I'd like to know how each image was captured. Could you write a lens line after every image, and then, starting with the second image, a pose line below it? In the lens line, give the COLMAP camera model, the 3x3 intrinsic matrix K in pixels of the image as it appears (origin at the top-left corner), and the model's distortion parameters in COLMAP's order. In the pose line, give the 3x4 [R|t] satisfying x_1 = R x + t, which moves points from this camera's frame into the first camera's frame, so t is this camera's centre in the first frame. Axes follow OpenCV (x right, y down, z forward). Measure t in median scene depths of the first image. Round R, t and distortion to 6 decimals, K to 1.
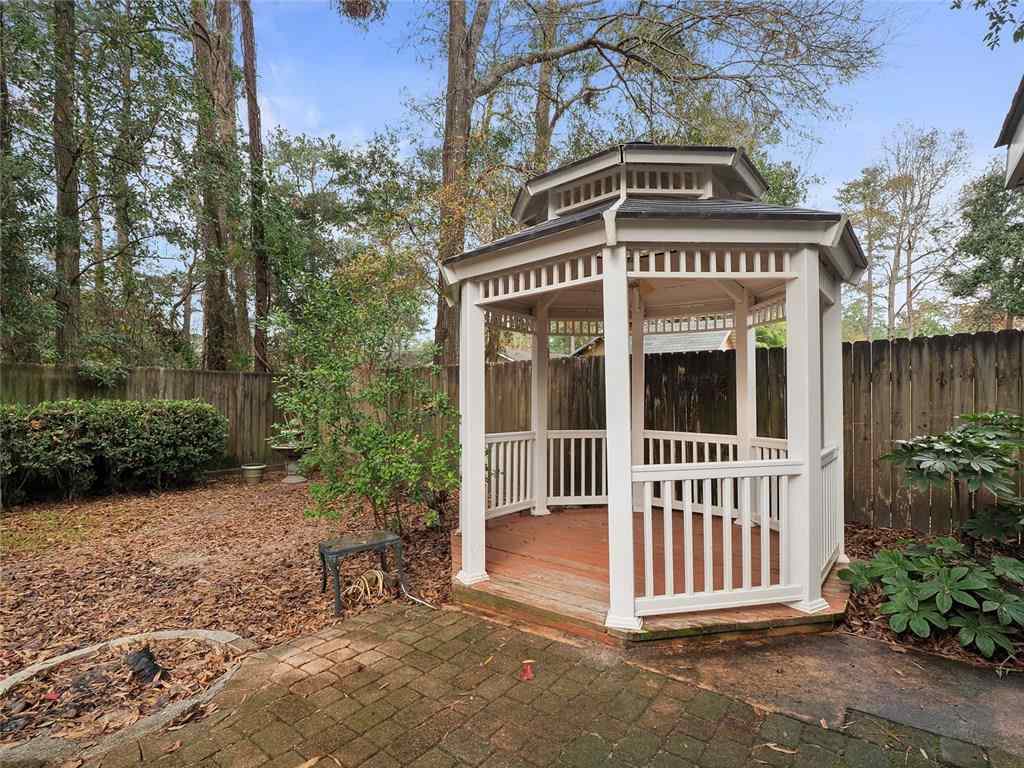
lens RADIAL K [[506.6, 0, 513.5], [0, 506.6, 405.1], [0, 0, 1]] dist [-0.017142, 0.000650]
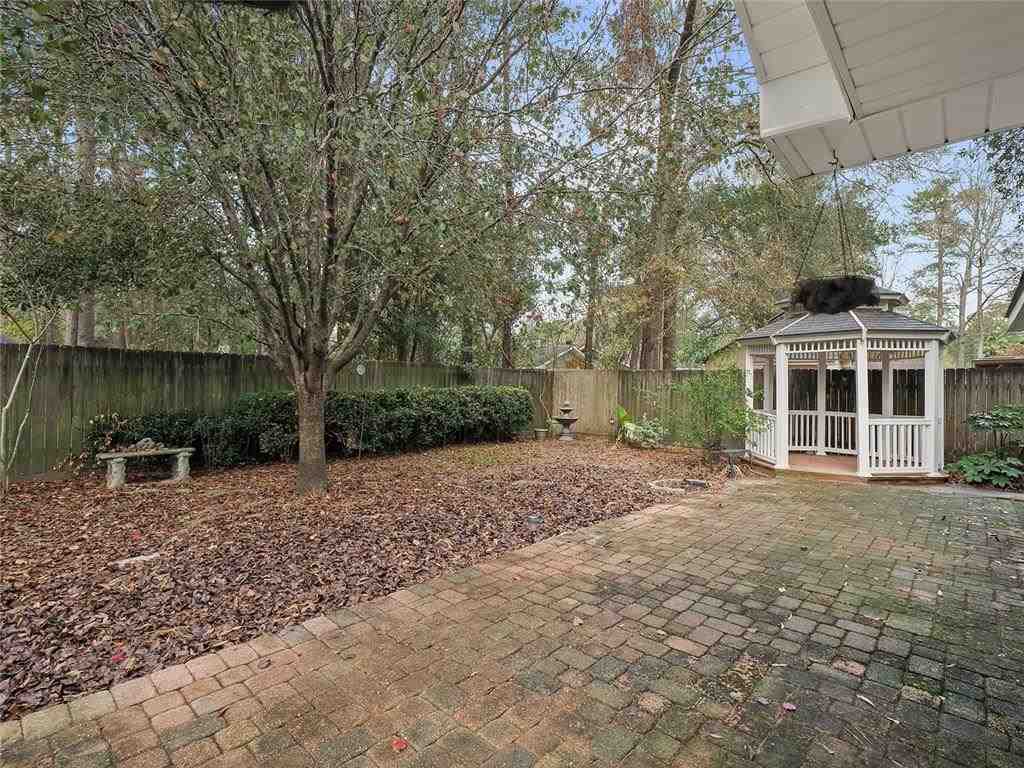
lens RADIAL K [[513.7, 0, 512.0], [0, 513.7, 384.0], [0, 0, 1]] dist [-0.017499, 0.000064]
pose [[0.996503, 0.027730, -0.078825, -1.366699], [-0.029604, 0.999304, -0.022705, 0.047559], [0.078140, 0.024959, 0.996630, -1.767555]]
